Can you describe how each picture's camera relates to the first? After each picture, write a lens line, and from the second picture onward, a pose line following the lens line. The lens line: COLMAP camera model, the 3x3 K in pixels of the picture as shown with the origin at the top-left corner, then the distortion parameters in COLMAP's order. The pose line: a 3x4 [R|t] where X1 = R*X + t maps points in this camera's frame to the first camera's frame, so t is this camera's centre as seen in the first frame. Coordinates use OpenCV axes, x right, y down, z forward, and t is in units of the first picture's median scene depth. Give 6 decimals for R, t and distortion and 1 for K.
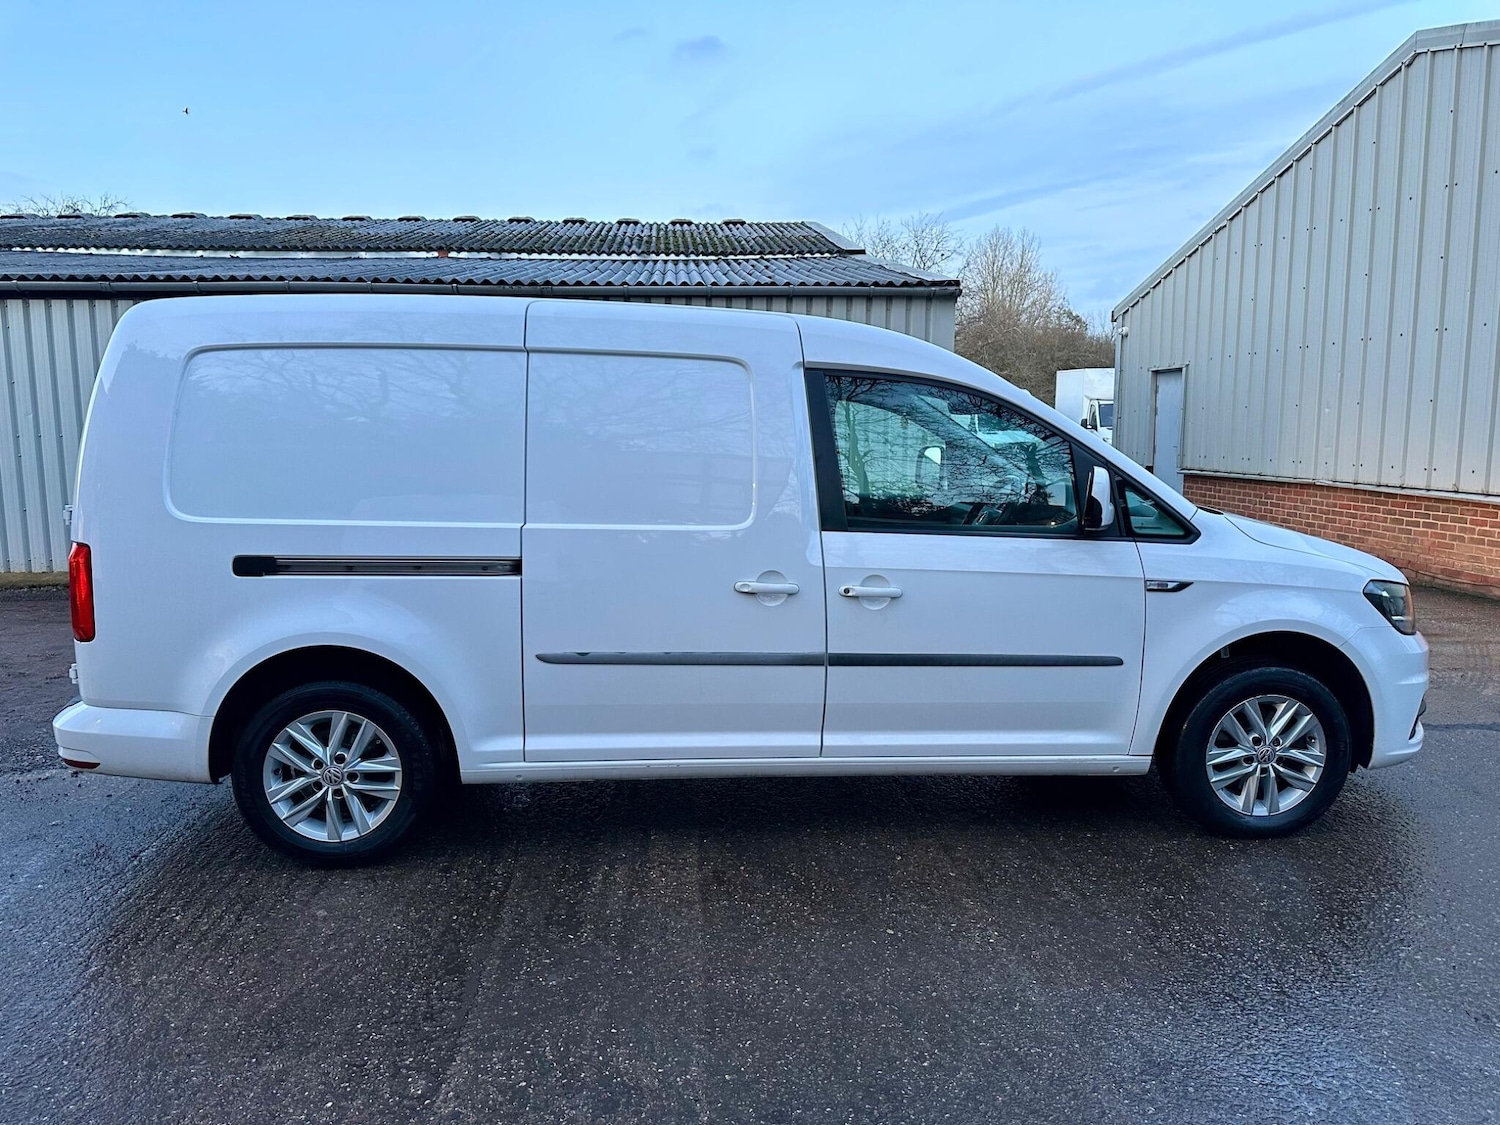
lens RADIAL K [[1046.6, 0, 750.0], [0, 1046.6, 562.5], [0, 0, 1]] dist [0.118403, -0.175693]
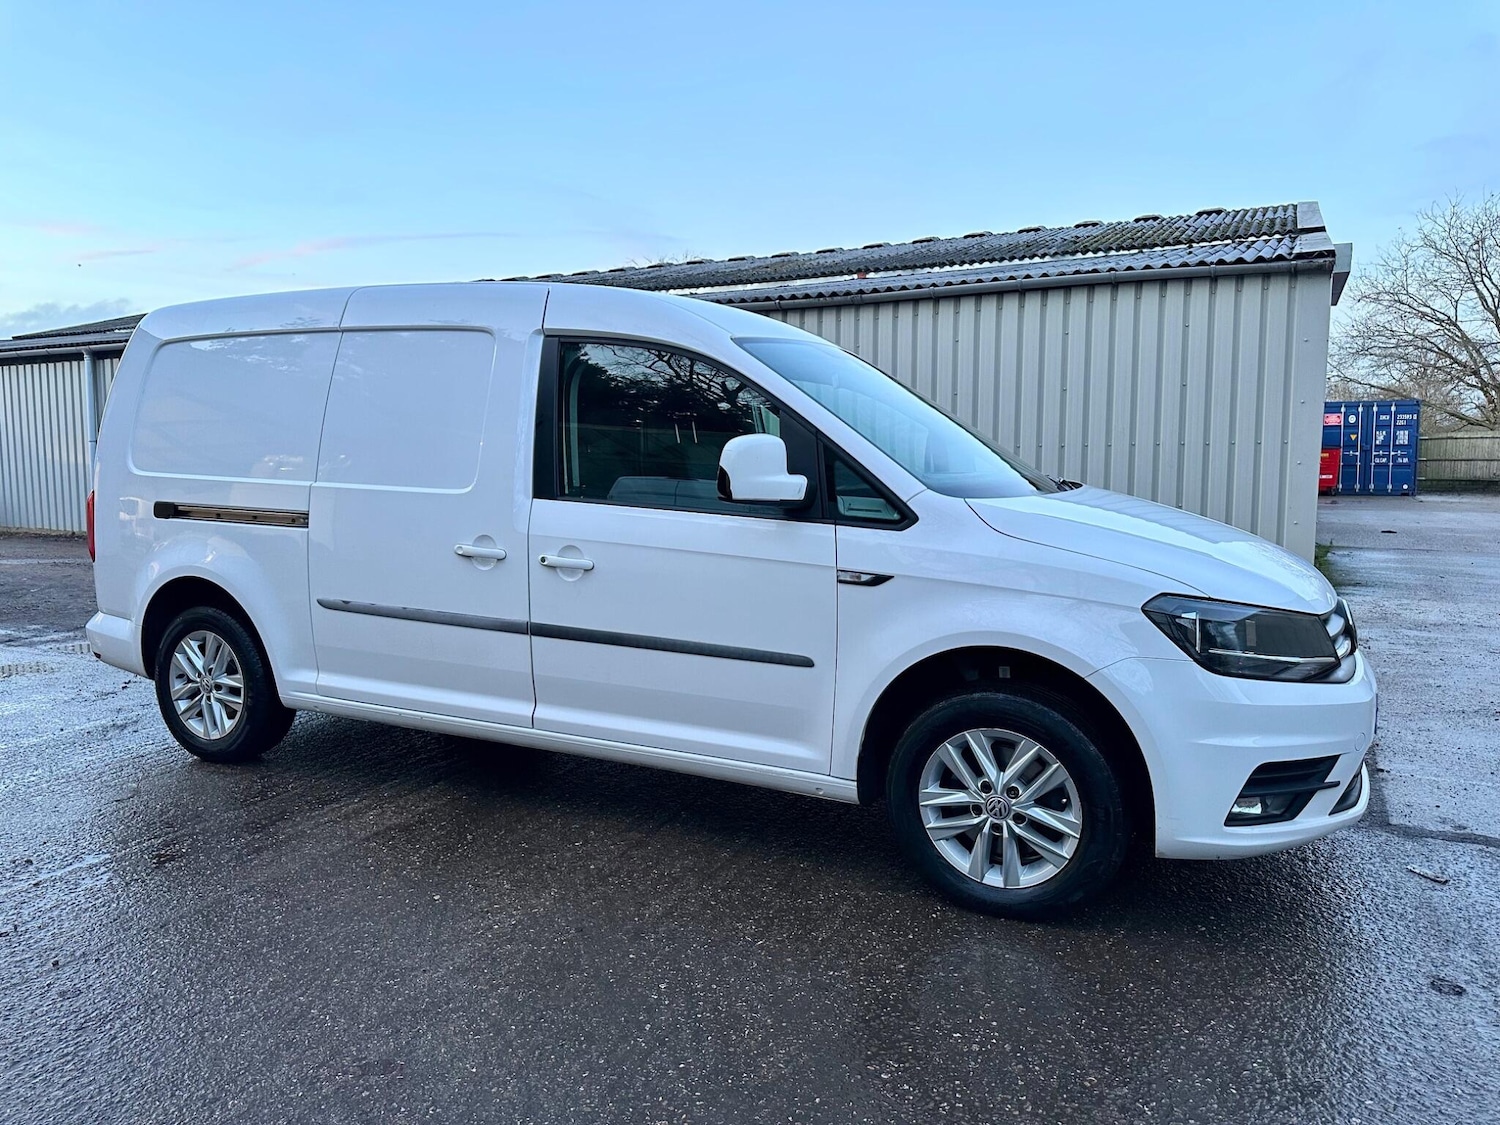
lens RADIAL K [[1046.6, 0, 750.0], [0, 1046.6, 562.5], [0, 0, 1]] dist [0.118403, -0.175693]
pose [[0.858111, 0.059706, -0.509981, 0.753427], [-0.071043, 0.997469, -0.002760, 0.018508], [0.508526, 0.038599, 0.860181, 0.251596]]
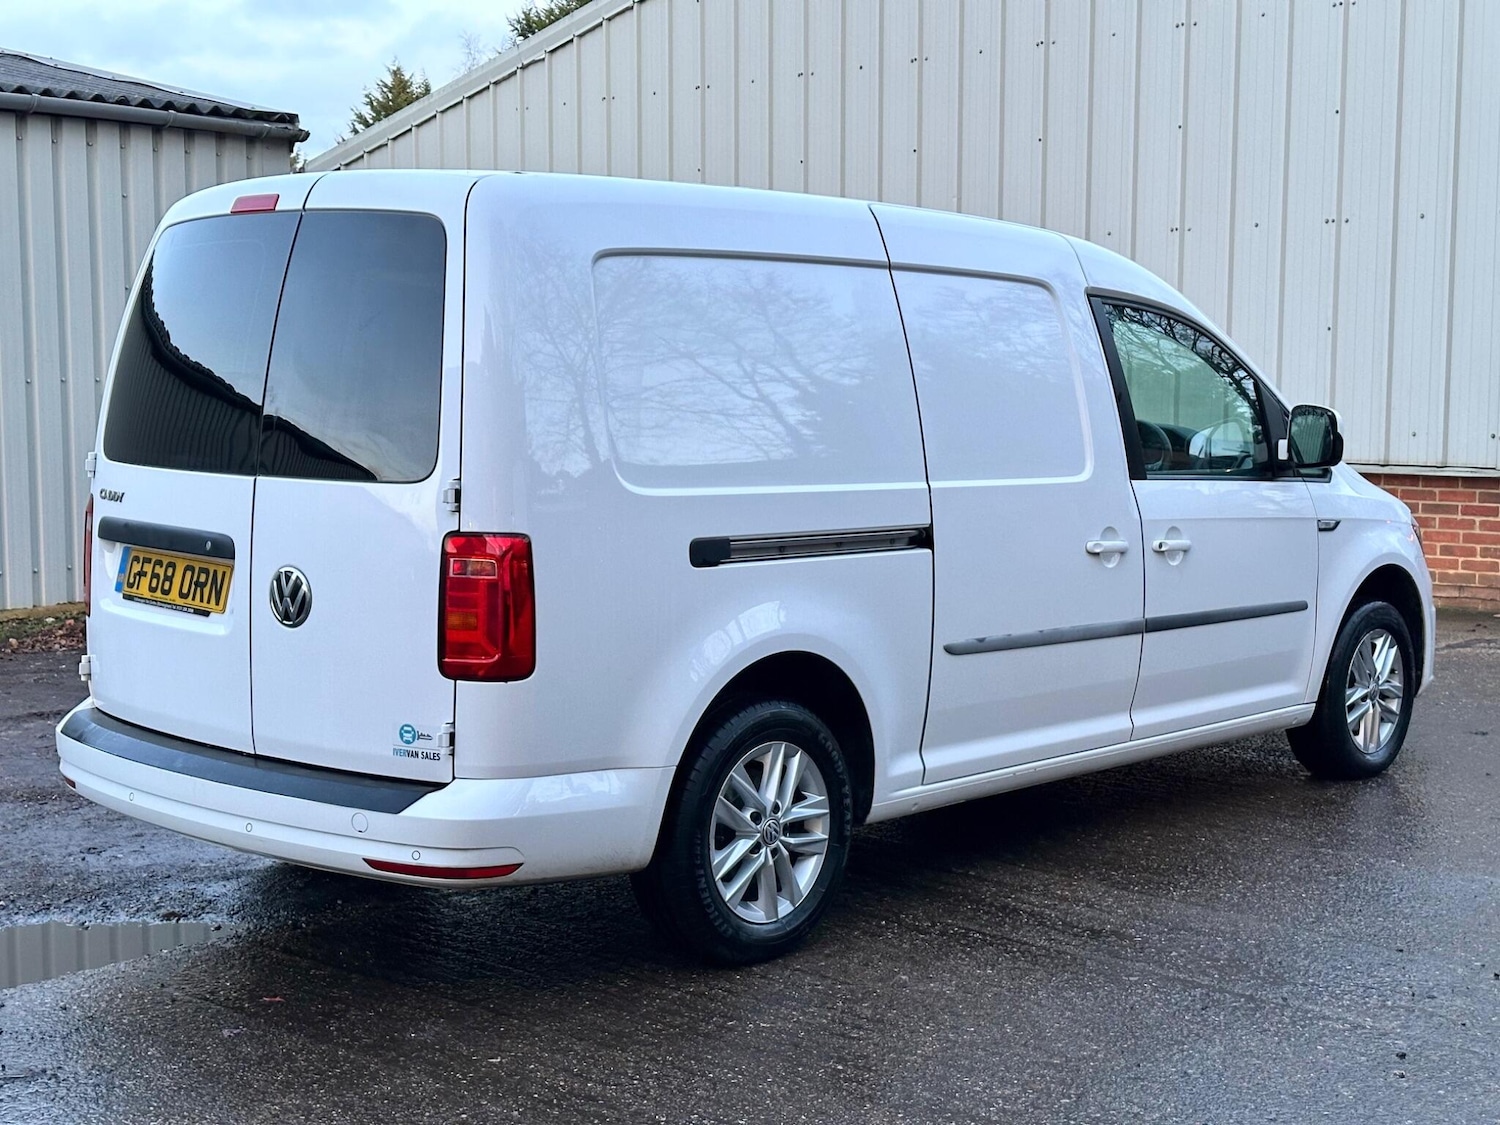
lens RADIAL K [[2090.5, 0, 715.1], [0, 2090.5, 560.2], [0, 0, 1]] dist [-0.082346, 1.195713]
pose [[0.742014, -0.059973, 0.667697, -1.363109], [0.080699, 0.996739, -0.000153, 0.008930], [-0.665510, 0.053996, 0.744433, -0.067926]]
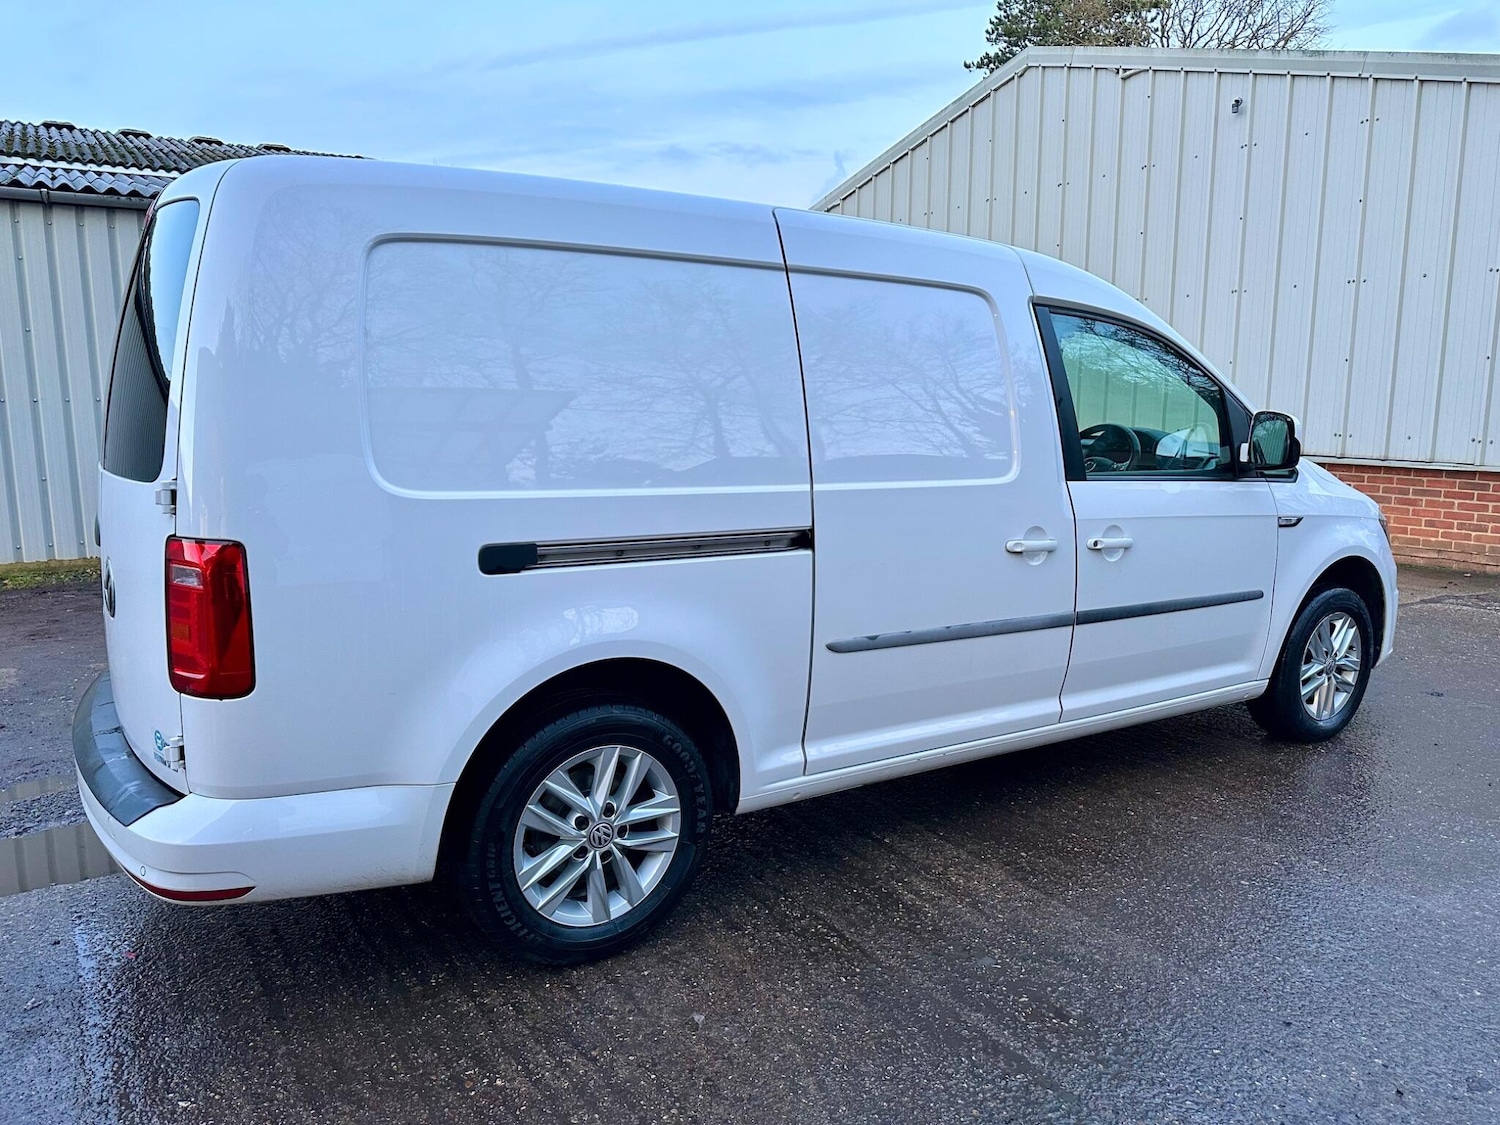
lens RADIAL K [[1069.3, 0, 753.2], [0, 1069.3, 553.0], [0, 0, 1]] dist [0.045708, -0.047150]
pose [[0.881313, -0.064355, 0.468130, -0.626650], [0.049975, 0.997821, 0.043089, -0.021531], [-0.469883, -0.014580, 0.882608, 0.289867]]
